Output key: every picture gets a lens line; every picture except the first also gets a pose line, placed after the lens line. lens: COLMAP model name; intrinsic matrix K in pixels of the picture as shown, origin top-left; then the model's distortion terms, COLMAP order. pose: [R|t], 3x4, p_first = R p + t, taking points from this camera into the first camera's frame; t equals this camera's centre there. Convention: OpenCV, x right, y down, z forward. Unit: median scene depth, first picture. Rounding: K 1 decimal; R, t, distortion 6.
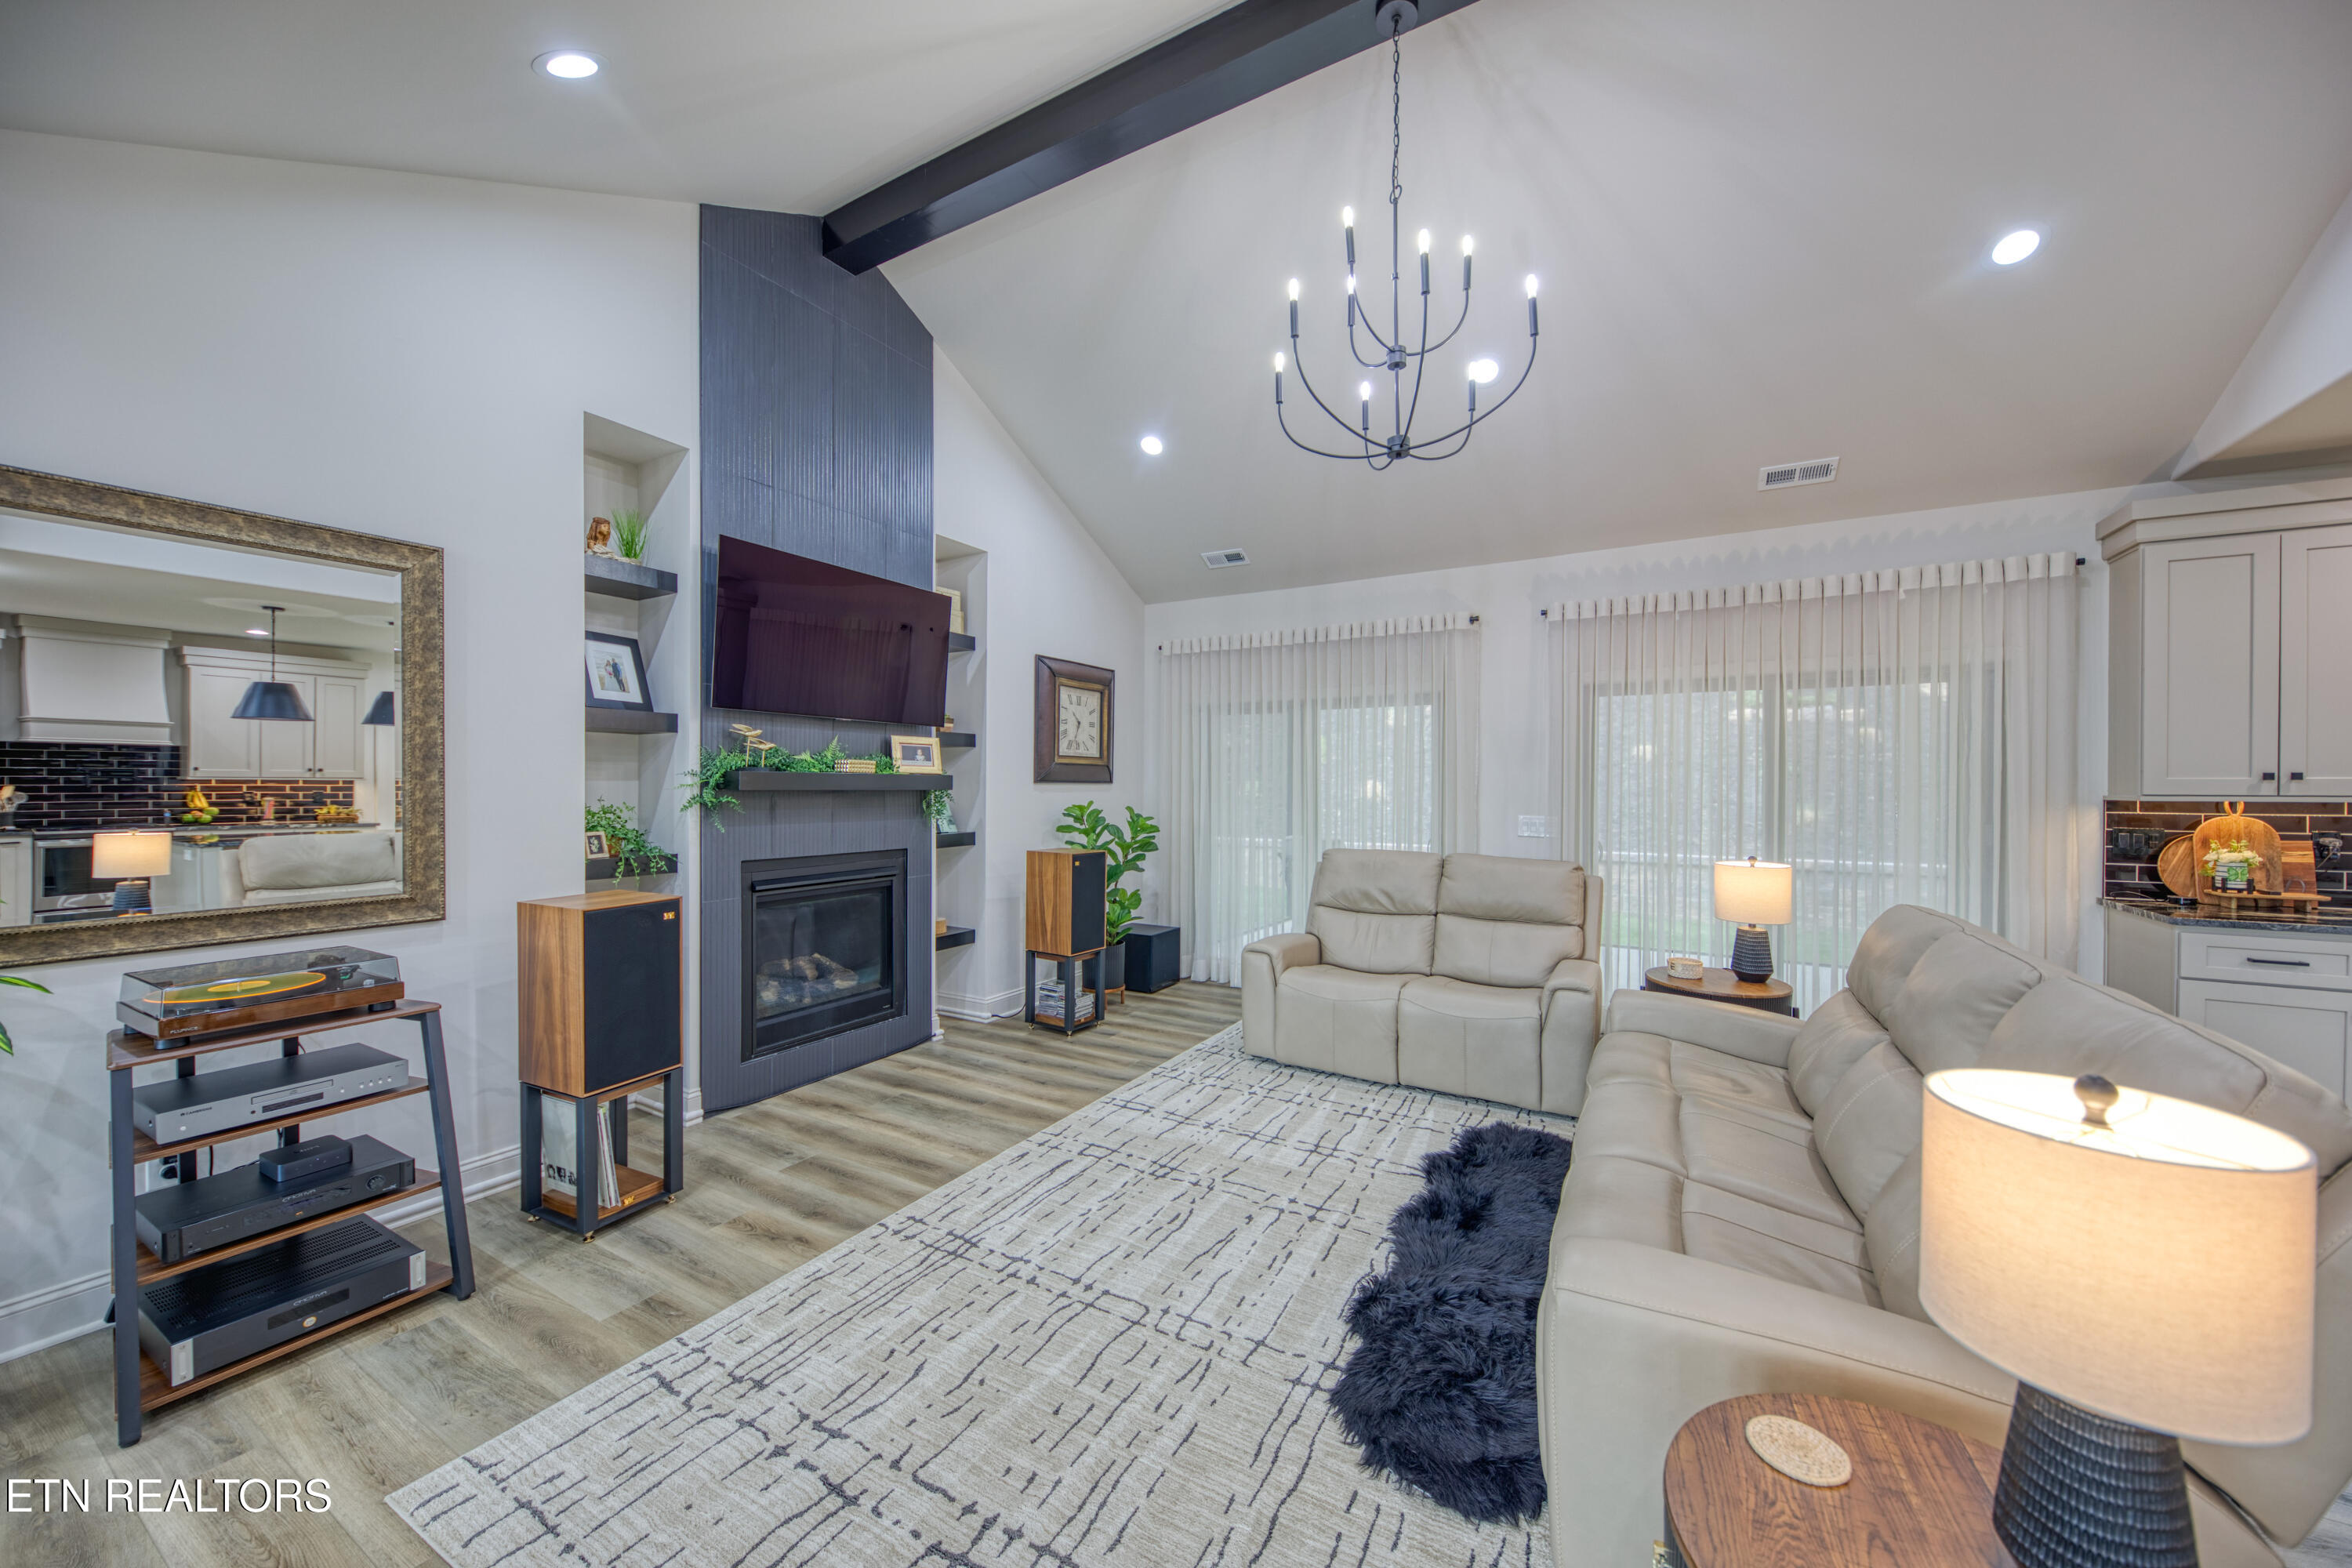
lens RADIAL K [[809.5, 0, 1179.2], [0, 809.5, 799.5], [0, 0, 1]] dist [-0.035628, -0.000121]
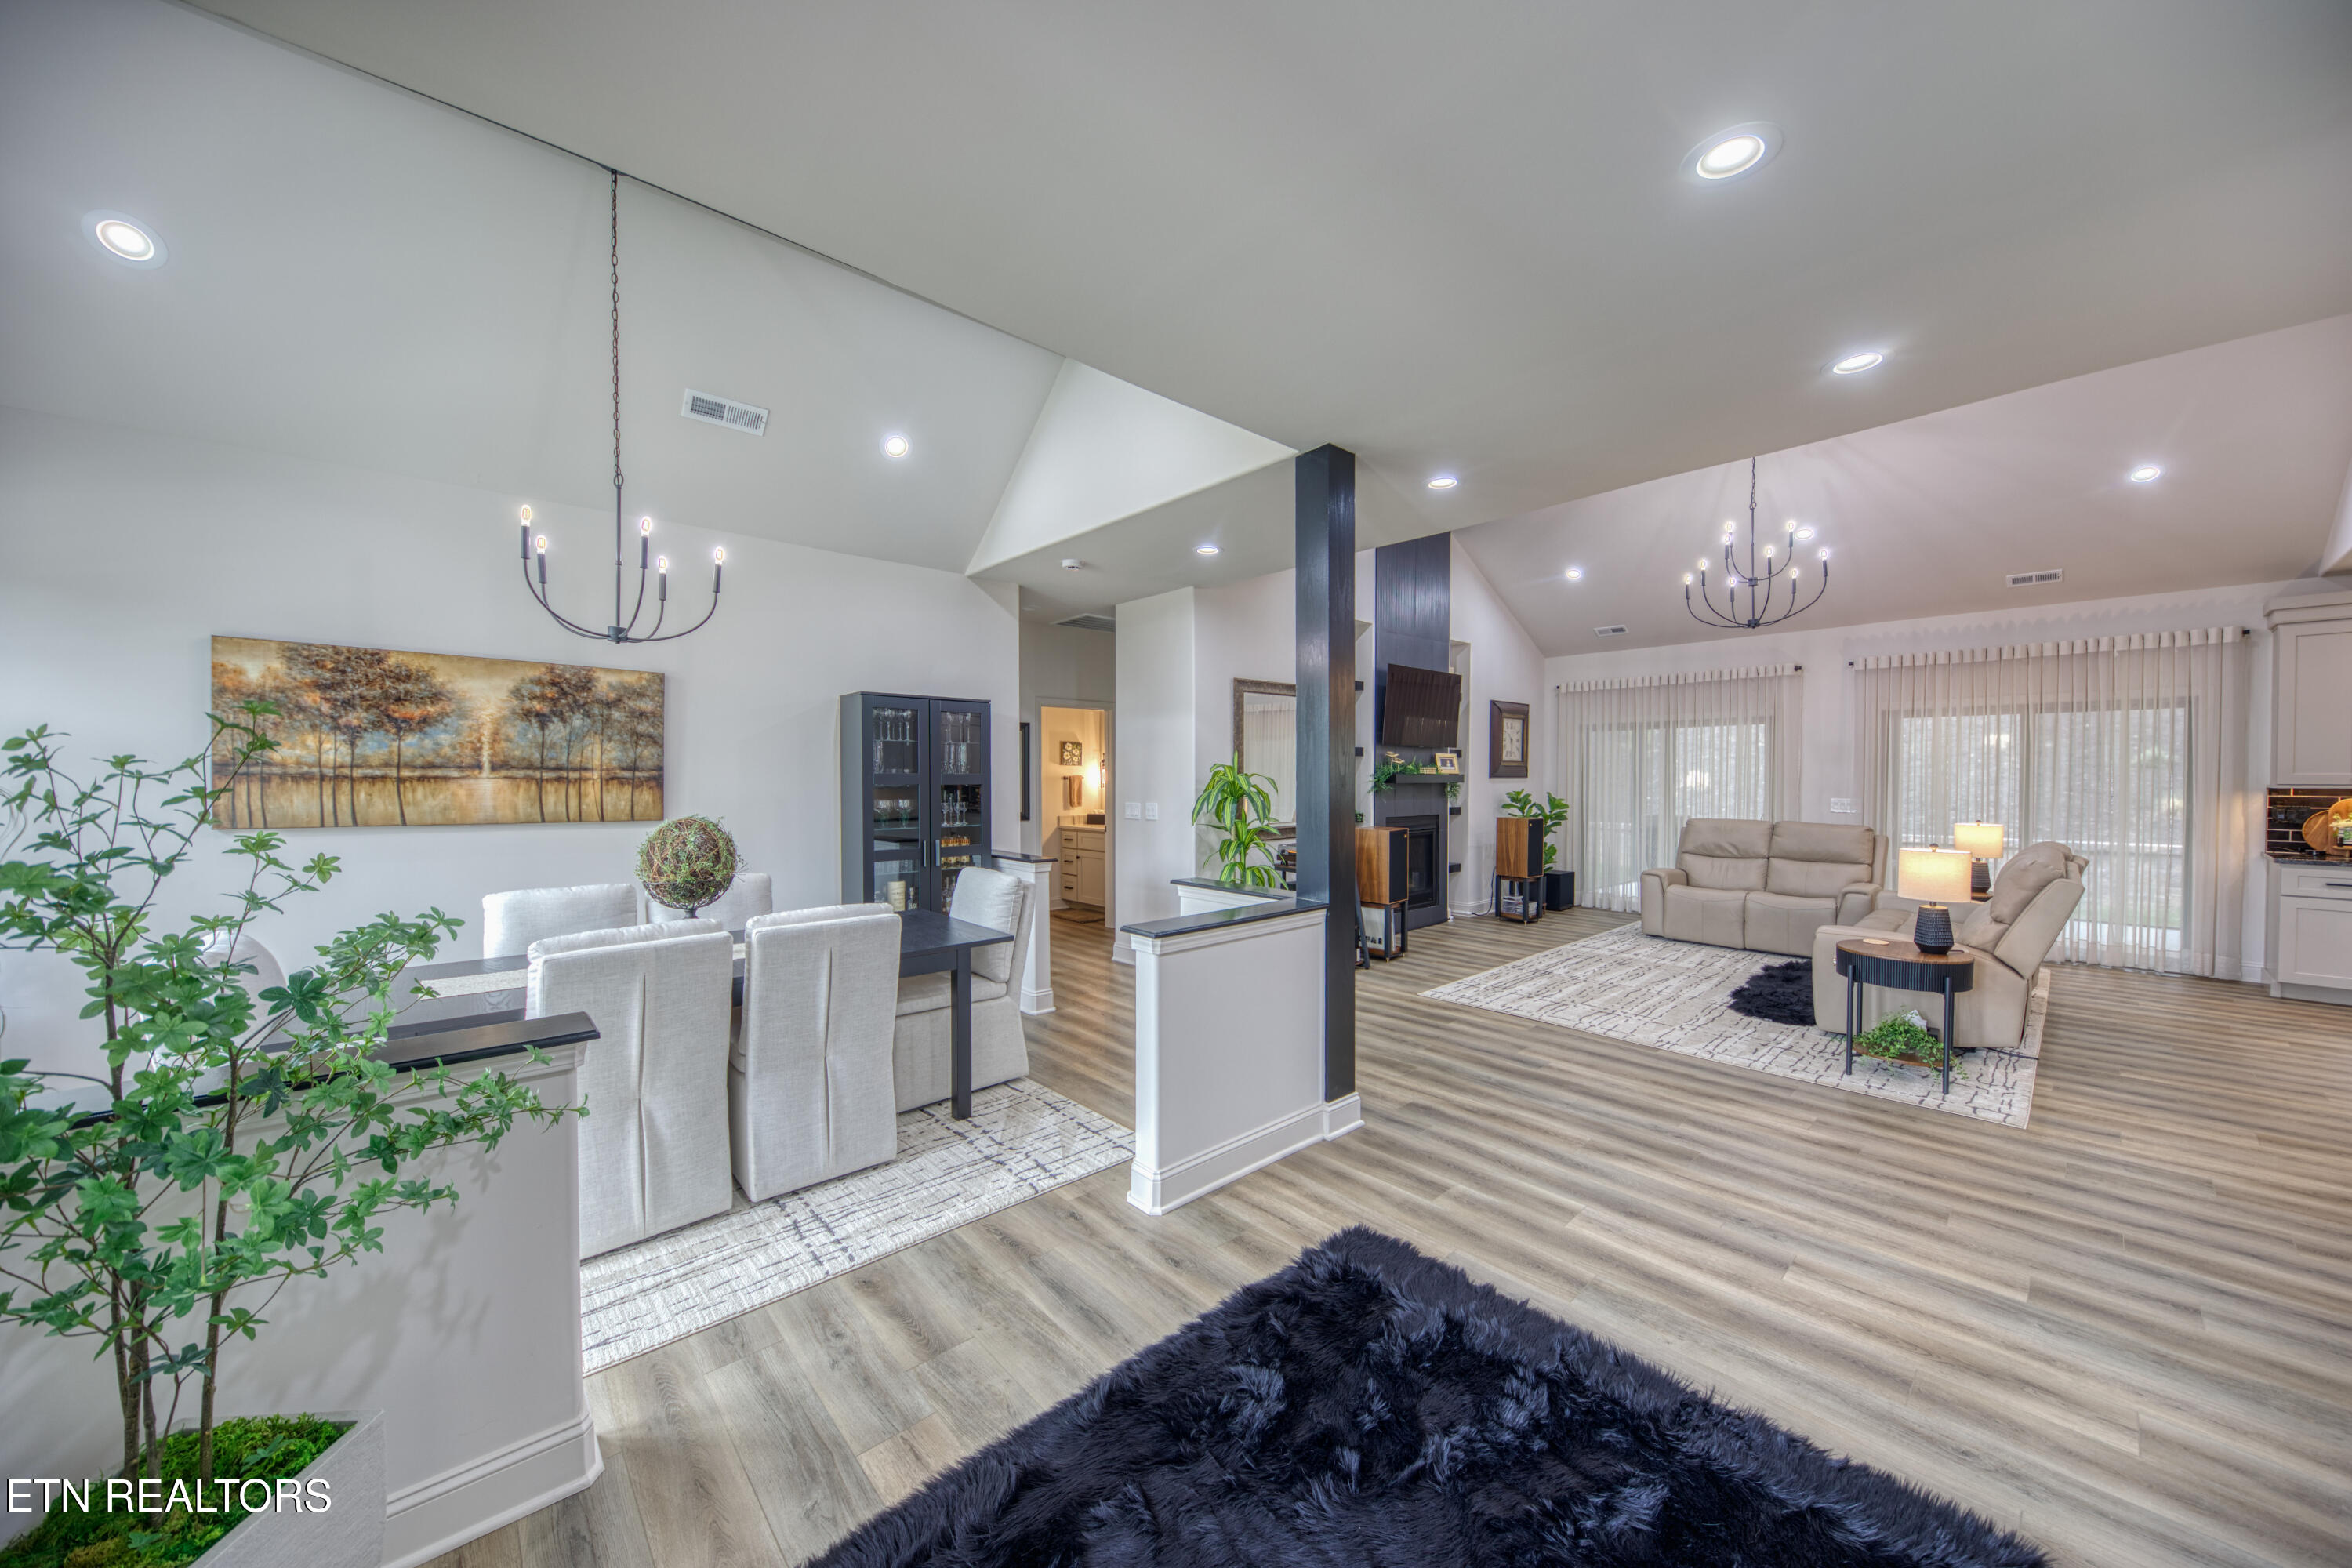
lens RADIAL K [[809.5, 0, 1179.2], [0, 809.5, 799.5], [0, 0, 1]] dist [-0.035628, -0.000121]
pose [[0.948808, 0.003635, -0.315832, -0.303664], [0.000316, 0.999922, 0.012456, 0.004092], [0.315853, -0.011918, 0.948733, -0.891299]]
